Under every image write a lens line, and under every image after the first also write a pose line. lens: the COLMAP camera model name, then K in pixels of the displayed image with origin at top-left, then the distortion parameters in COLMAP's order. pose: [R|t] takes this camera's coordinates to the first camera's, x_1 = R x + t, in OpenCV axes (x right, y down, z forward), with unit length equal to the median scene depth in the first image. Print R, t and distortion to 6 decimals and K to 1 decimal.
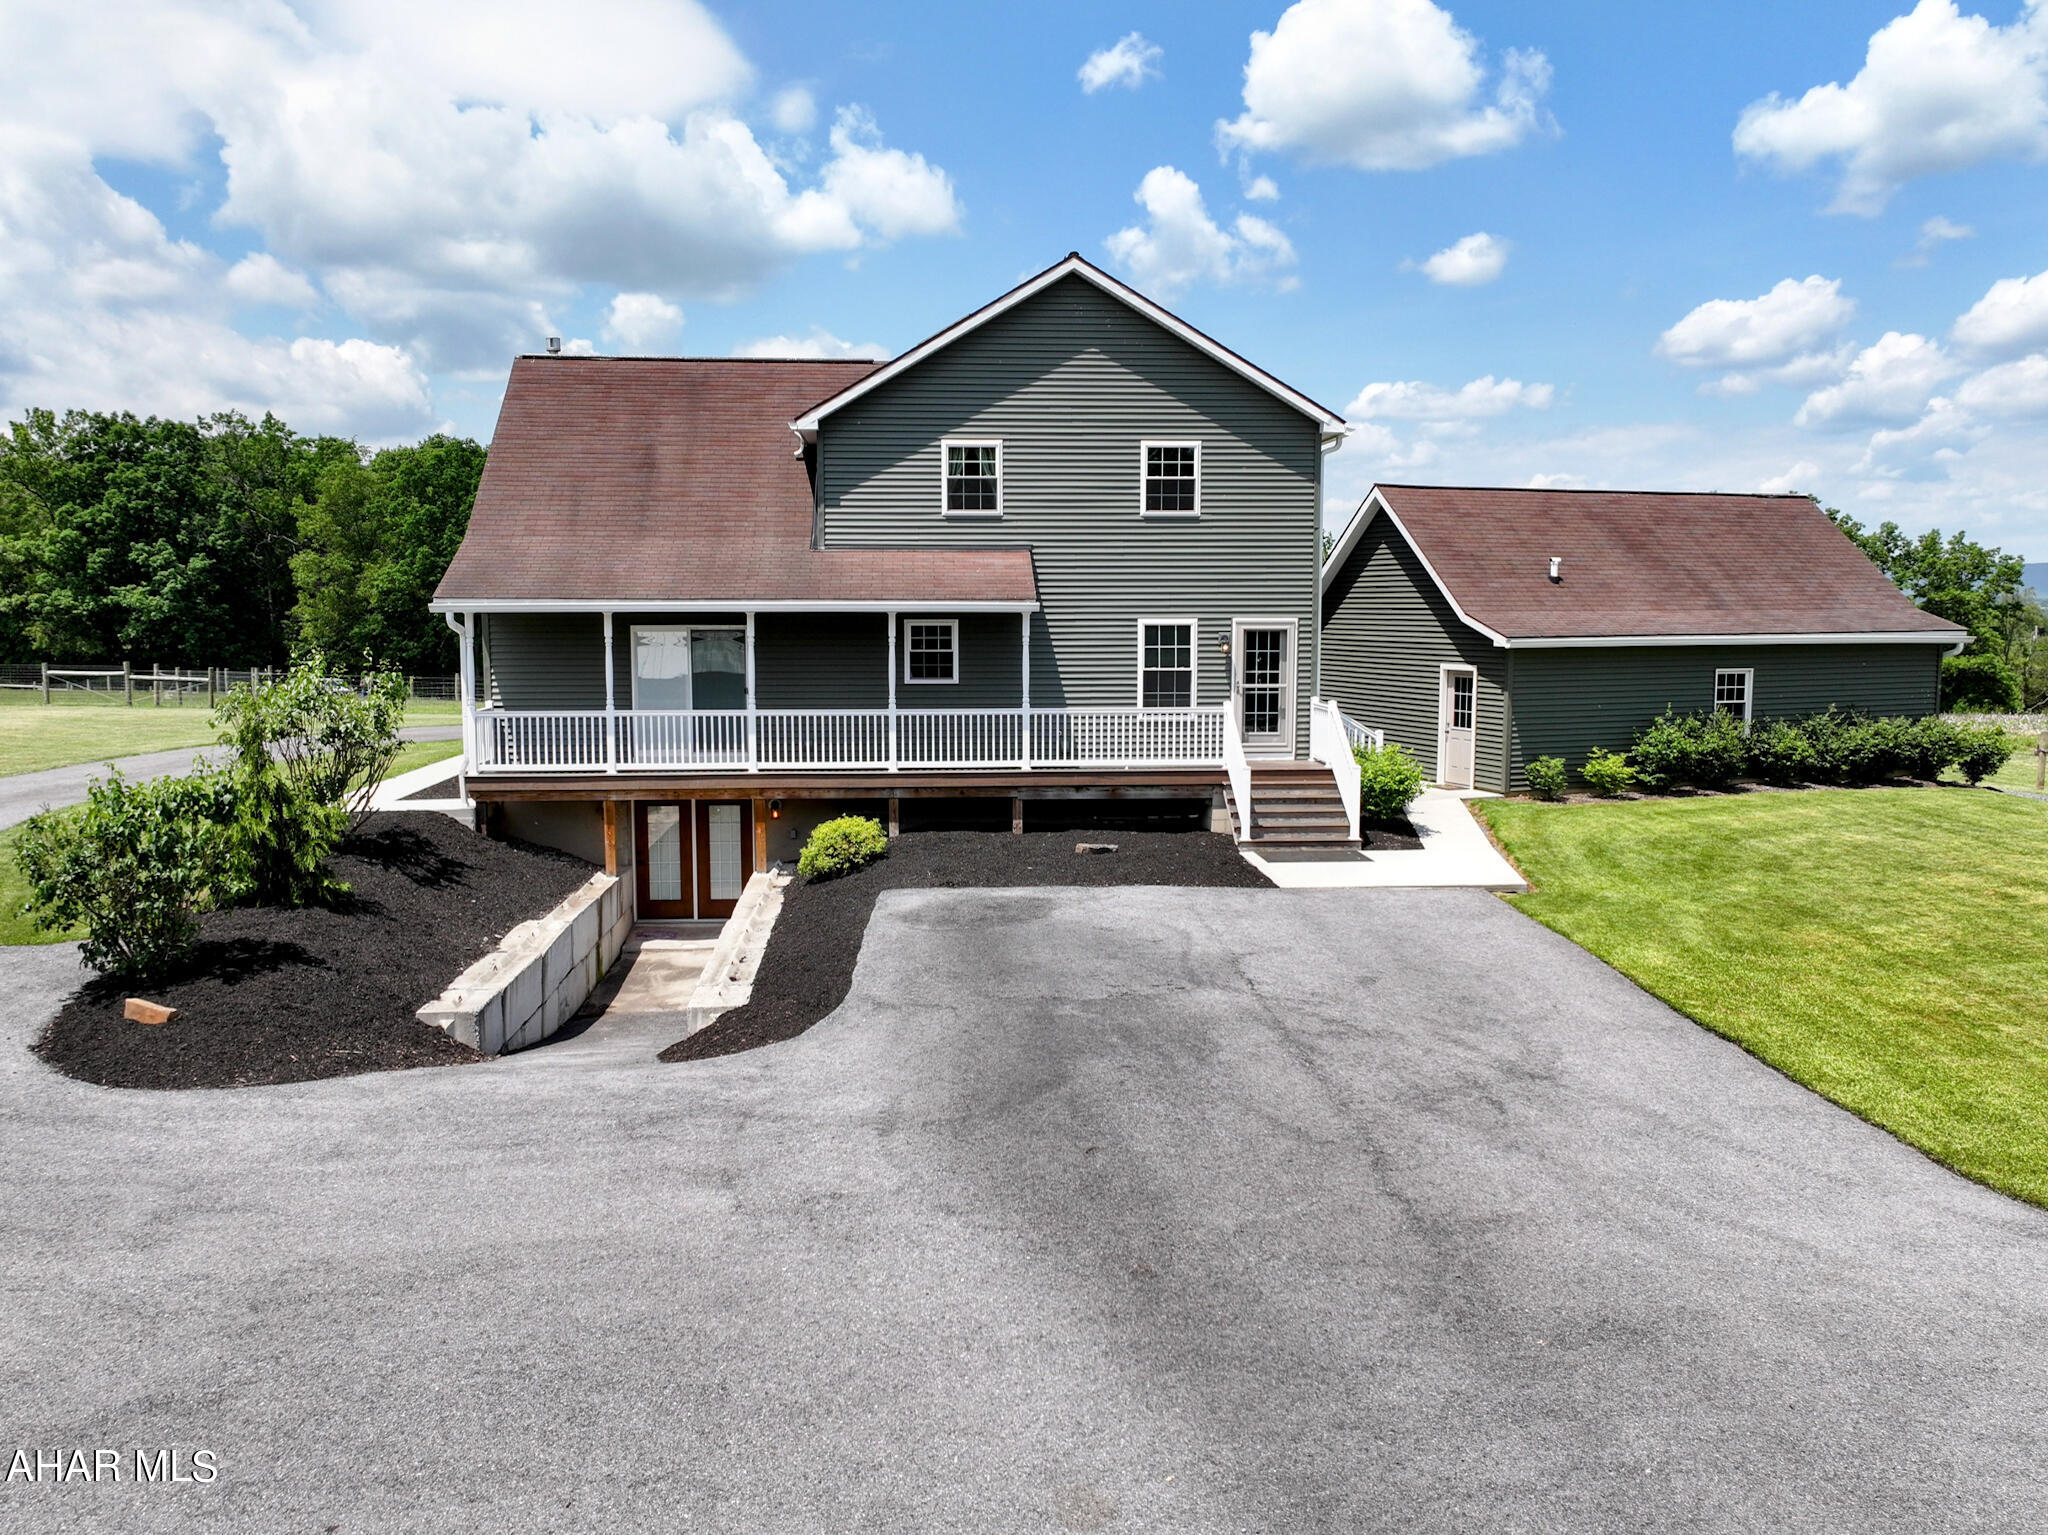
lens RADIAL K [[1652.6, 0, 1015.4], [0, 1652.6, 767.4], [0, 0, 1]] dist [0.005946, 0.004970]
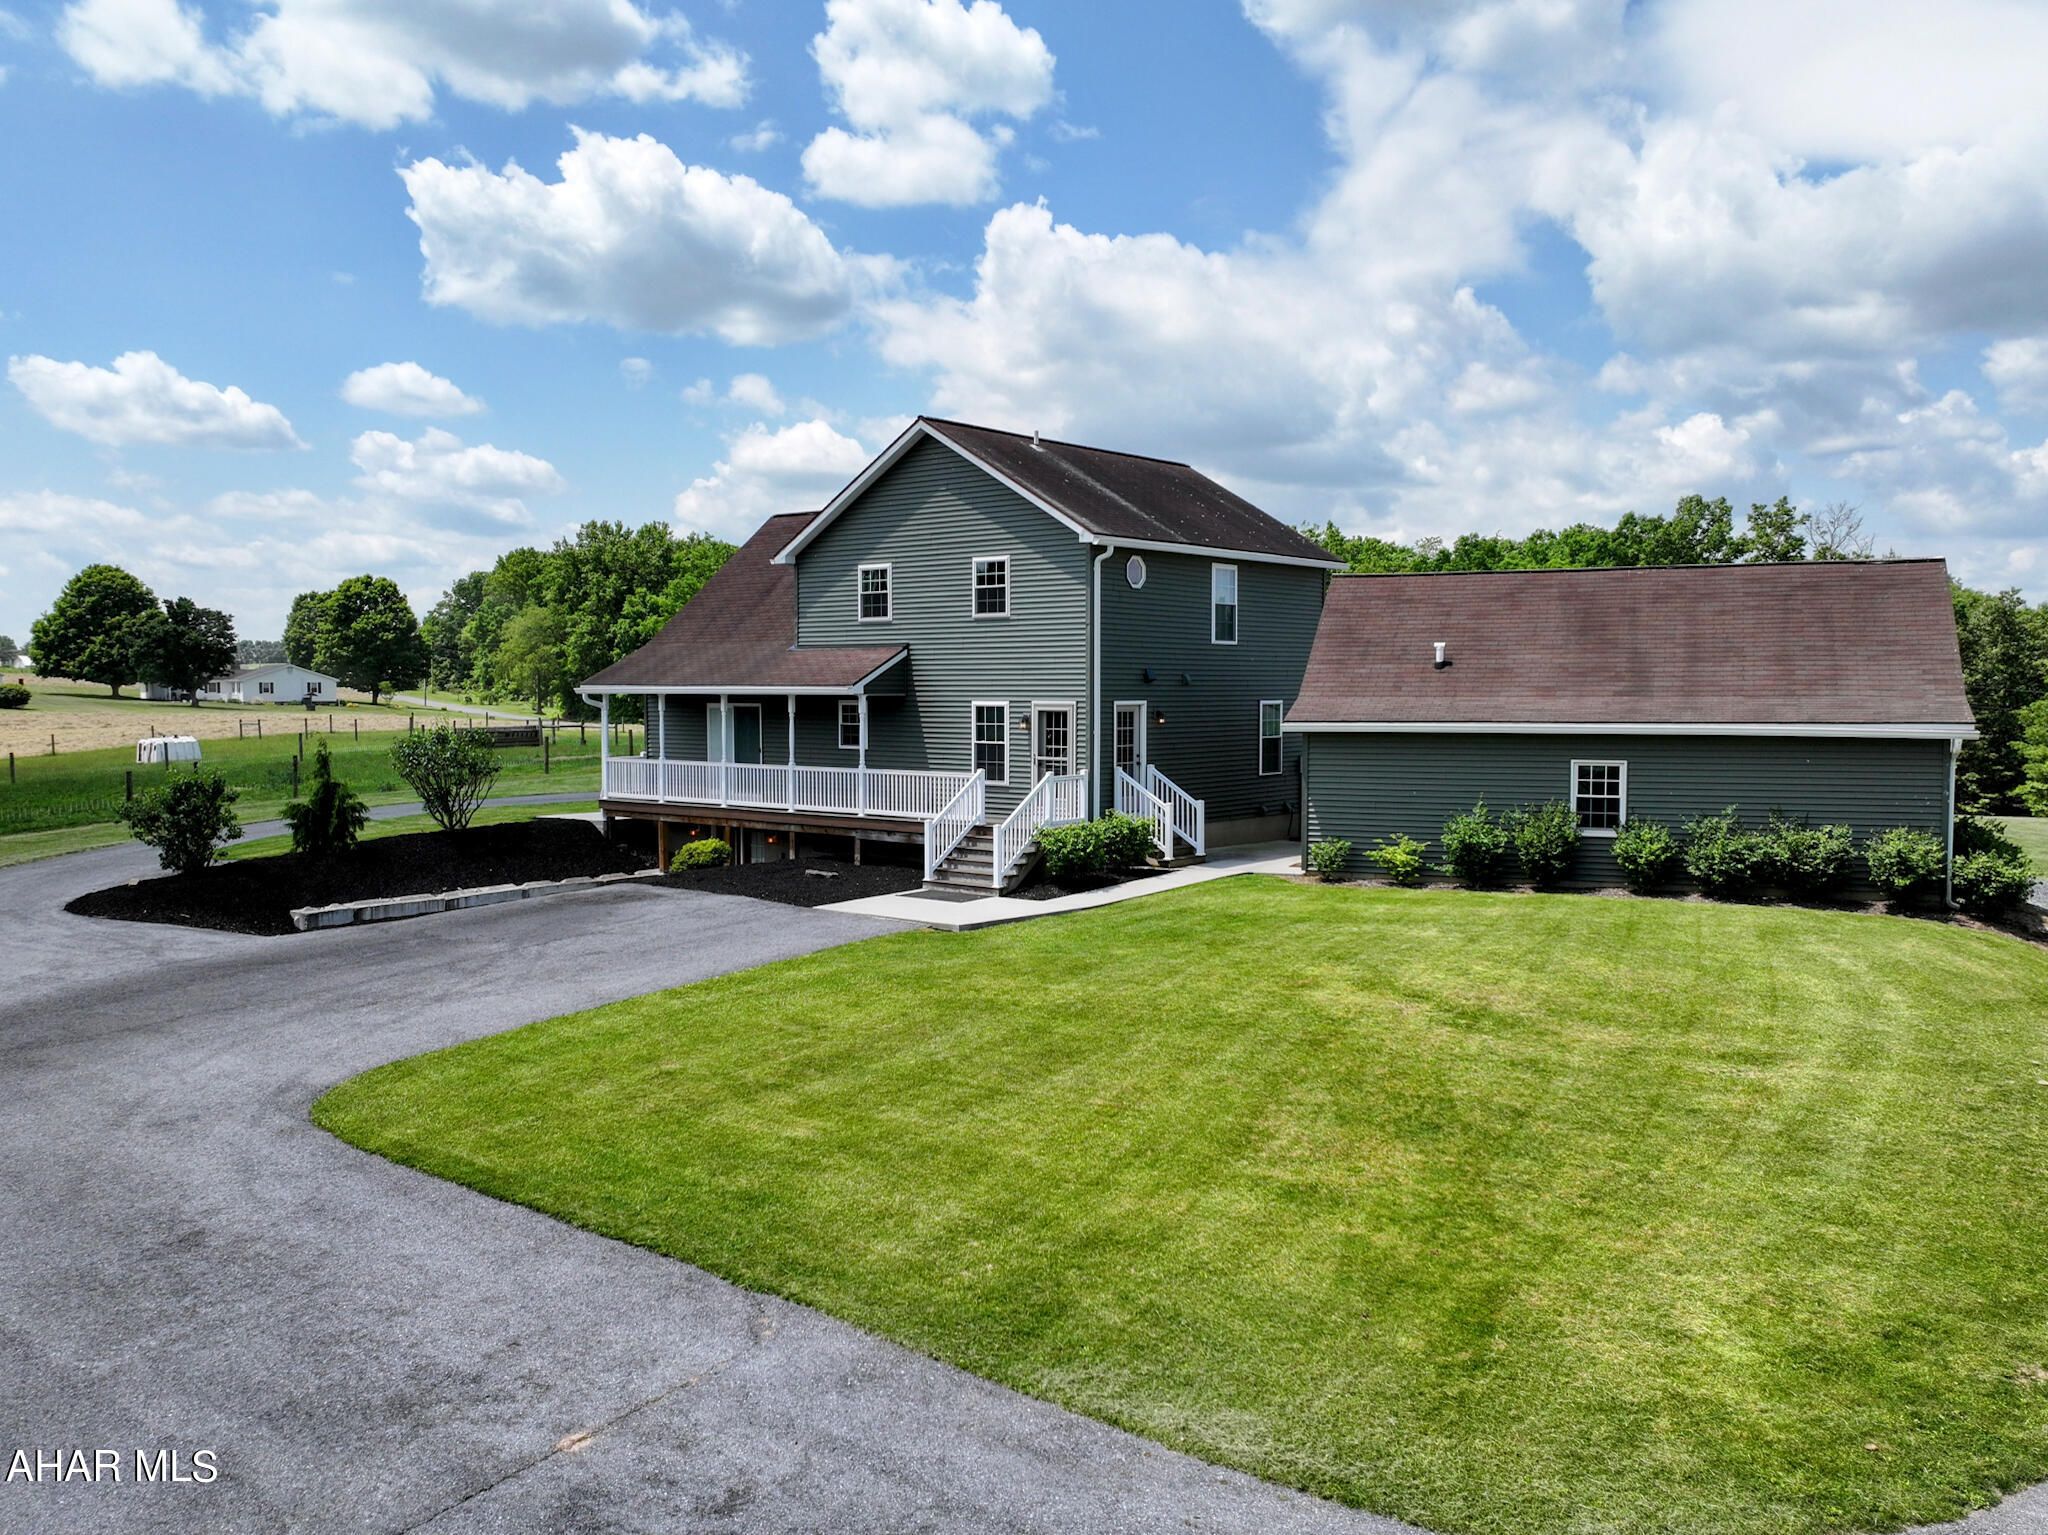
lens RADIAL K [[1652.6, 0, 1021.7], [0, 1652.6, 767.8], [0, 0, 1]] dist [0.005946, 0.004970]
pose [[0.725501, 0.034259, -0.687368, 0.955979], [-0.067523, 0.997485, -0.021553, -0.016328], [0.684900, 0.062049, 0.725990, 0.135525]]
